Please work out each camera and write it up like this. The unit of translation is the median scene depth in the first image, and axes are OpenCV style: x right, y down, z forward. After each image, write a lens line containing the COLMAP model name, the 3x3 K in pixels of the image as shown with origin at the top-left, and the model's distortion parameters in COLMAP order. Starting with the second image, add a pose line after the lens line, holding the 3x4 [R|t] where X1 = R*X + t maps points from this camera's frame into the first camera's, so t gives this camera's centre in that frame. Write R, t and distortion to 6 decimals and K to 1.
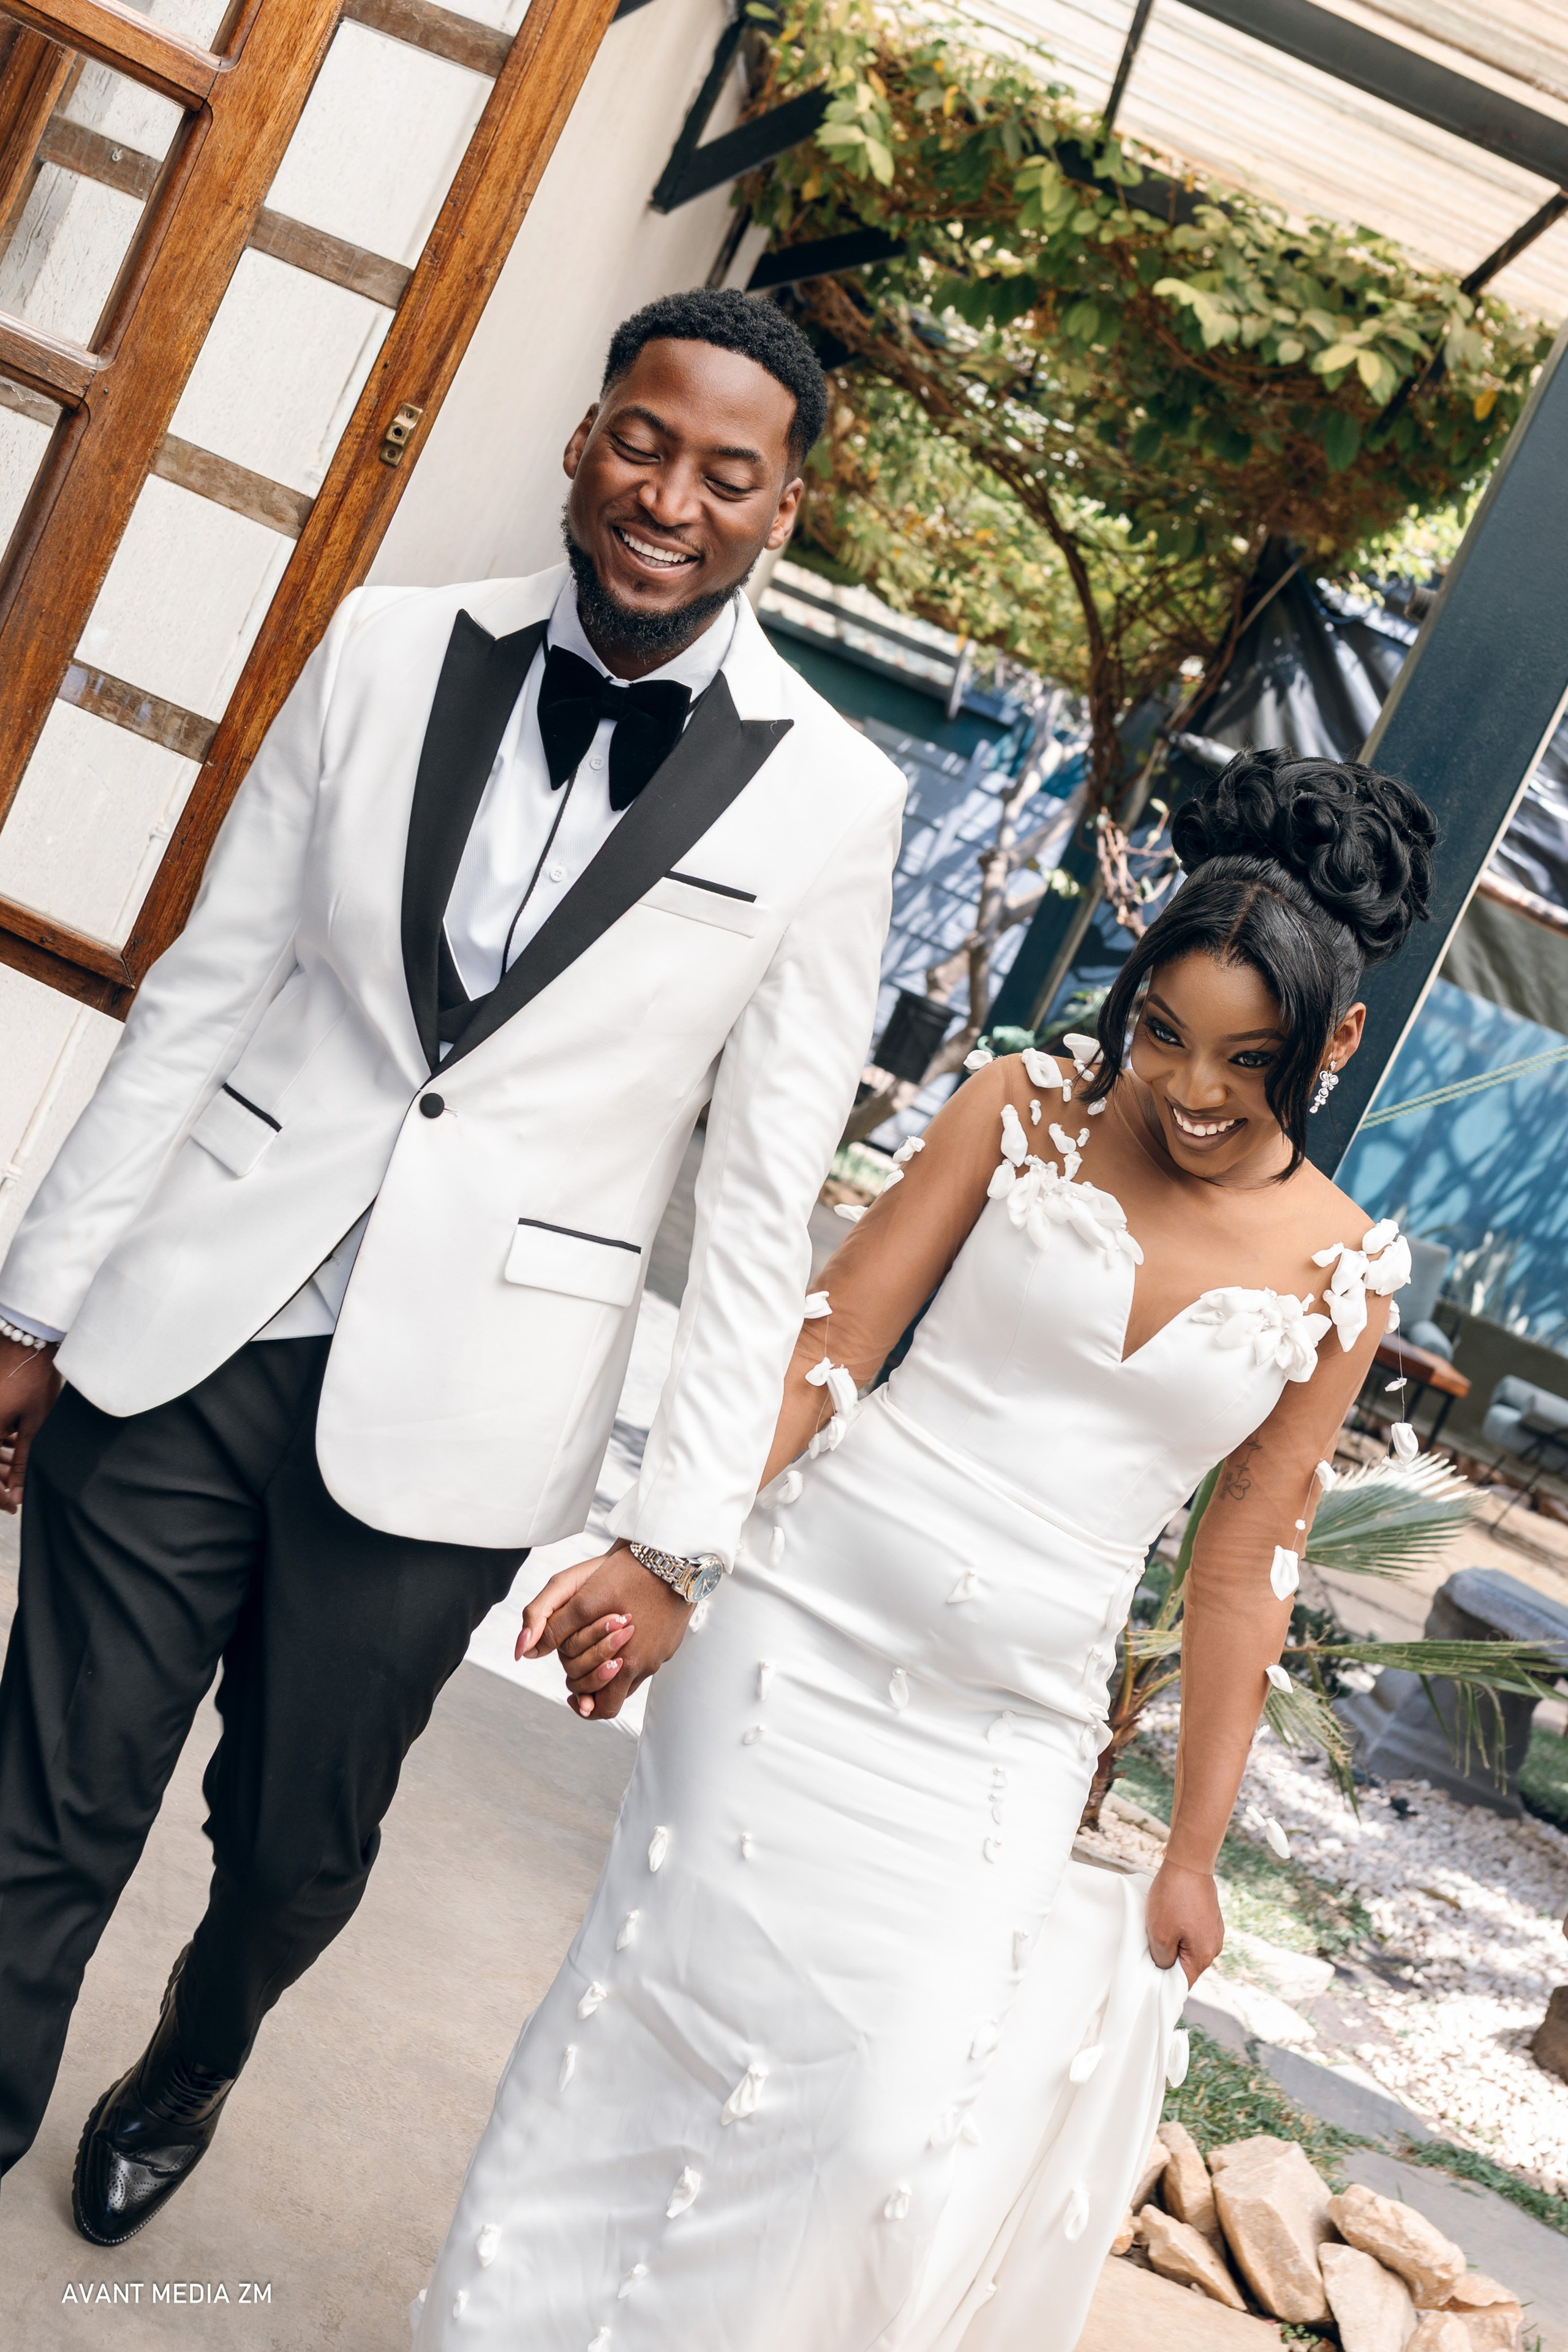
lens RADIAL K [[2260.1, 0, 788.8], [0, 2260.1, 1174.2], [0, 0, 1]] dist [-0.008680, 0.000000]
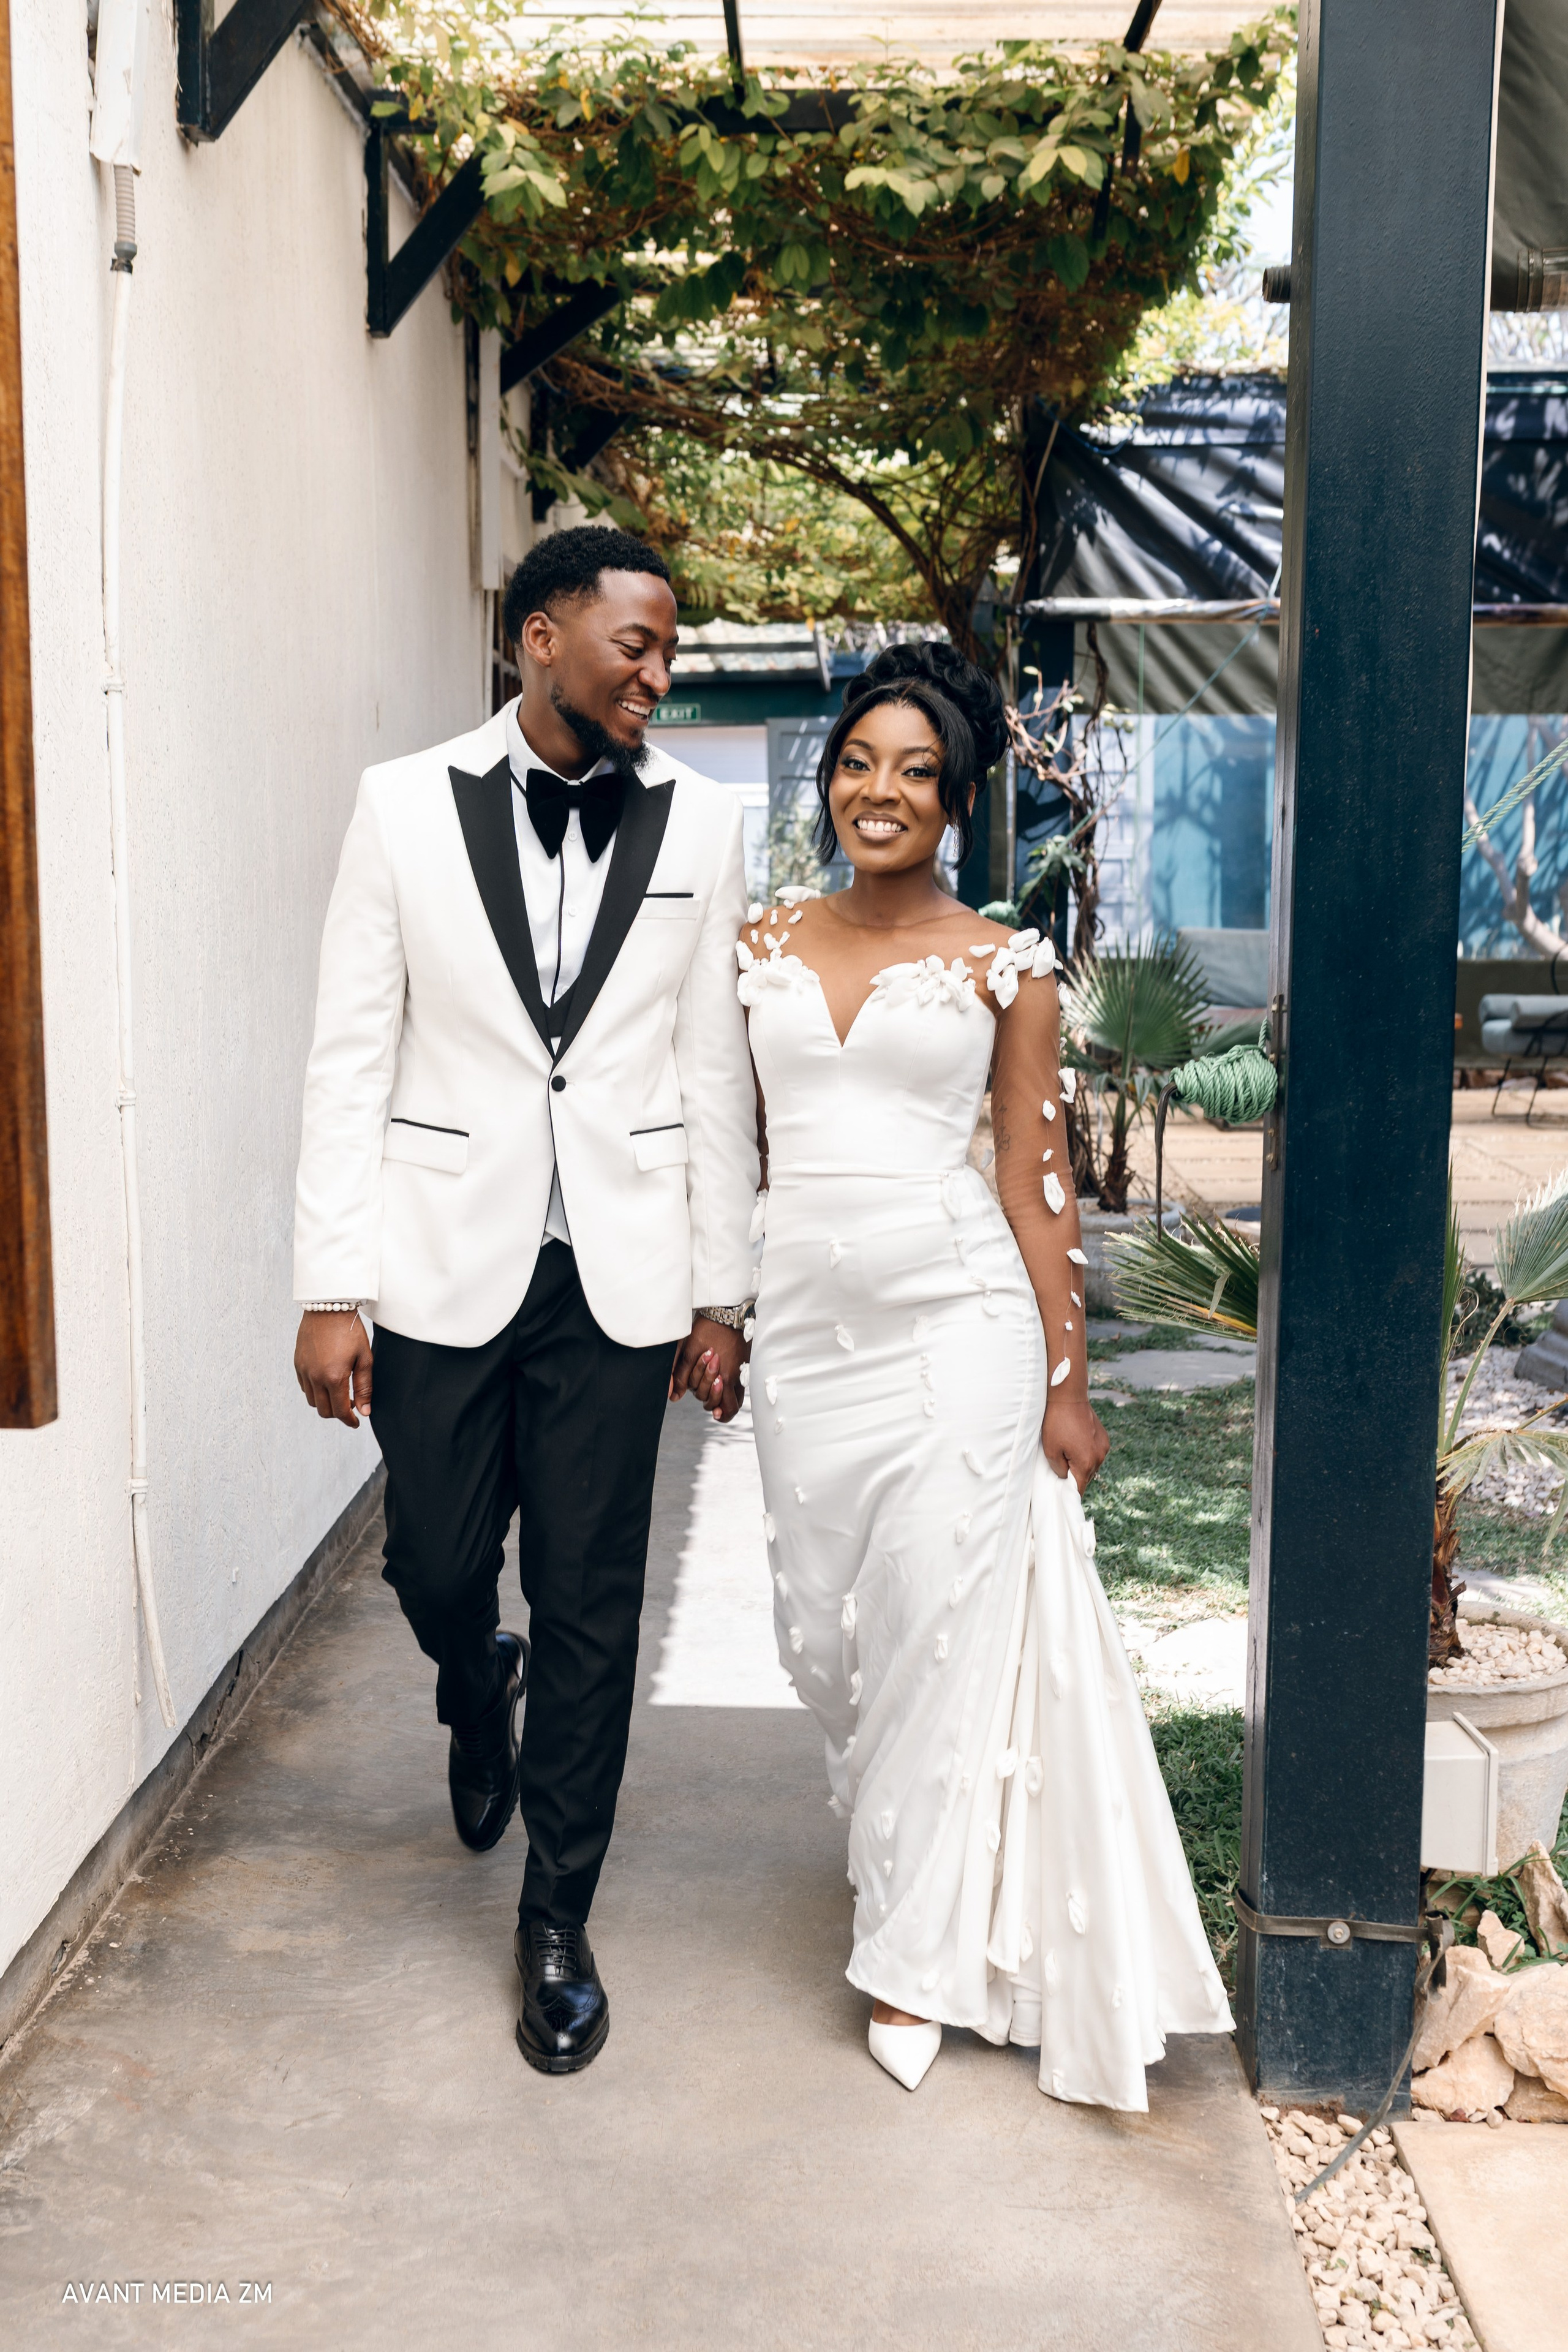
lens RADIAL K [[2260.1, 0, 780.3], [0, 2260.1, 1178.1], [0, 0, 1]] dist [-0.008680, 0.000000]
pose [[0.911330, -0.409125, -0.045771, -0.002456], [0.409524, 0.912299, -0.000709, 0.017010], [0.042047, -0.018098, 0.998952, -0.132385]]
